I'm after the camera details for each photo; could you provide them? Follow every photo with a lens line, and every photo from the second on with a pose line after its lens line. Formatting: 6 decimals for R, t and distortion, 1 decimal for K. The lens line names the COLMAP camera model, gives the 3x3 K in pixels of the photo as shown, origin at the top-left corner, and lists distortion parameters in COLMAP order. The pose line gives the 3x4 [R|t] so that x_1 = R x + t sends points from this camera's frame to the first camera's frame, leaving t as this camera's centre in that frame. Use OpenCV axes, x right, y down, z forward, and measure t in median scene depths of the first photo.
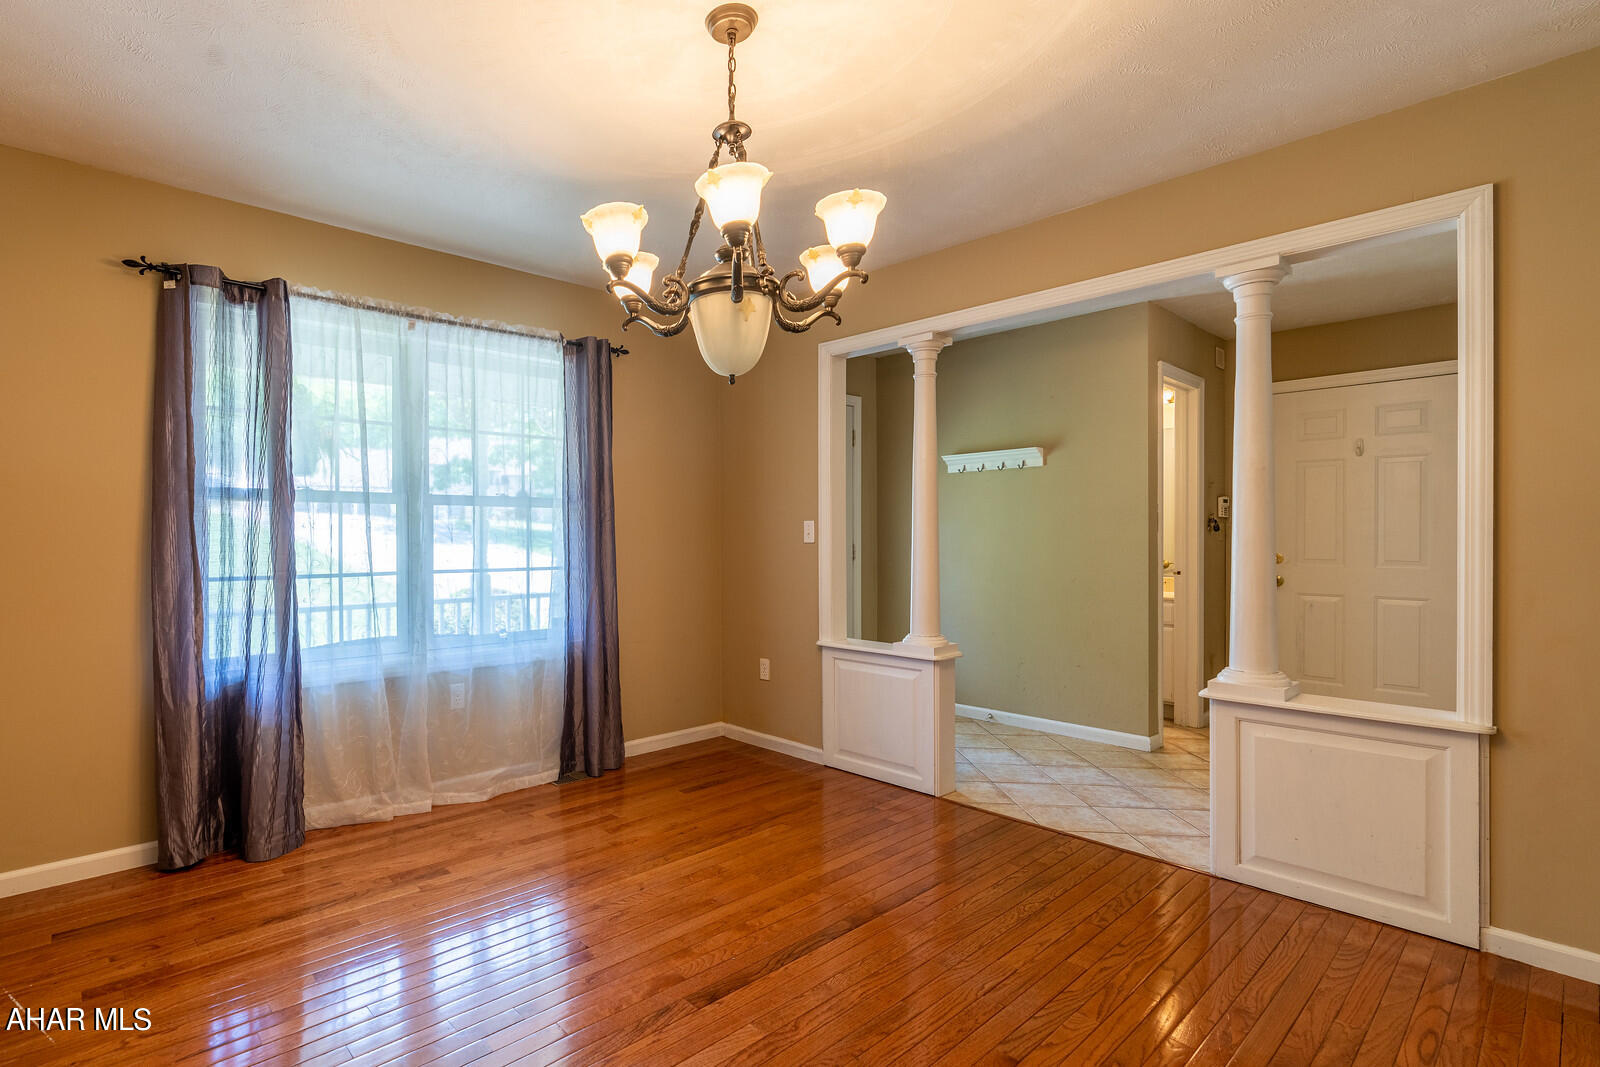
lens RADIAL K [[780.2, 0, 667.8], [0, 780.2, 536.7], [0, 0, 1]] dist [-0.002838, -0.000328]
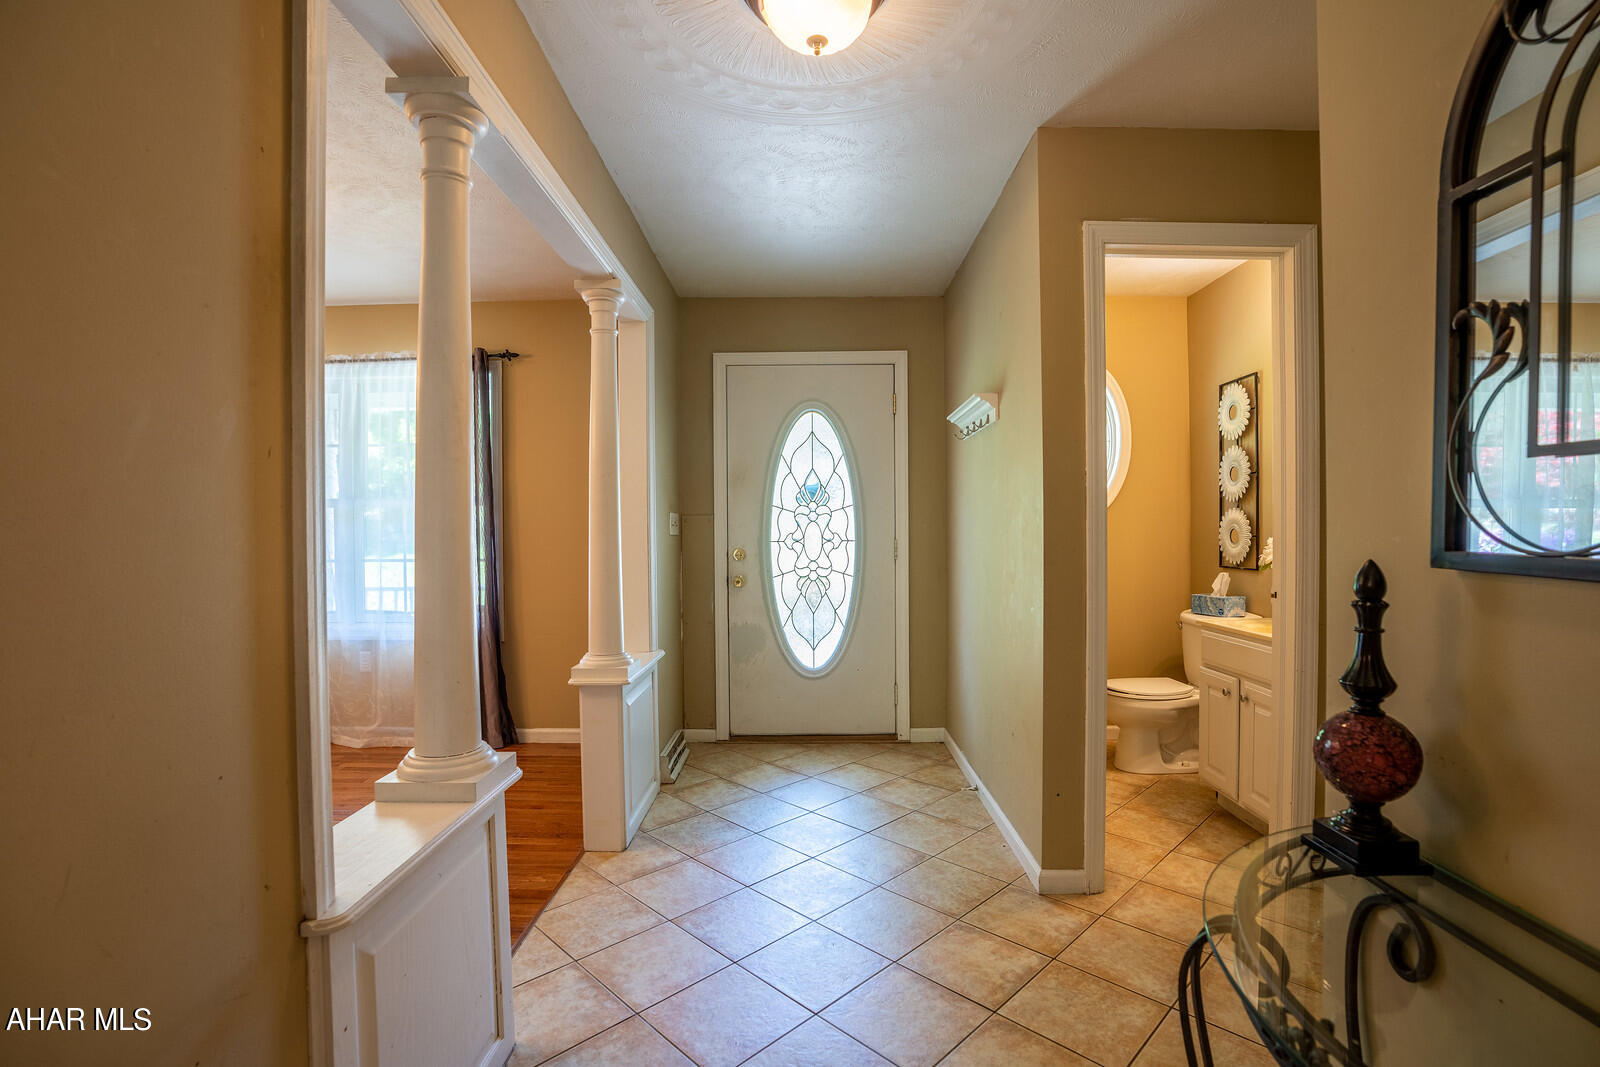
lens RADIAL K [[763.8, 0, 800.0], [0, 763.8, 533.5], [0, 0, 1]] dist [-0.057919, 0.000052]
pose [[0.759262, -0.001019, -0.650785, 1.067854], [0.008917, 0.999921, 0.008838, -0.002449], [0.650724, -0.012514, 0.759211, 0.575313]]
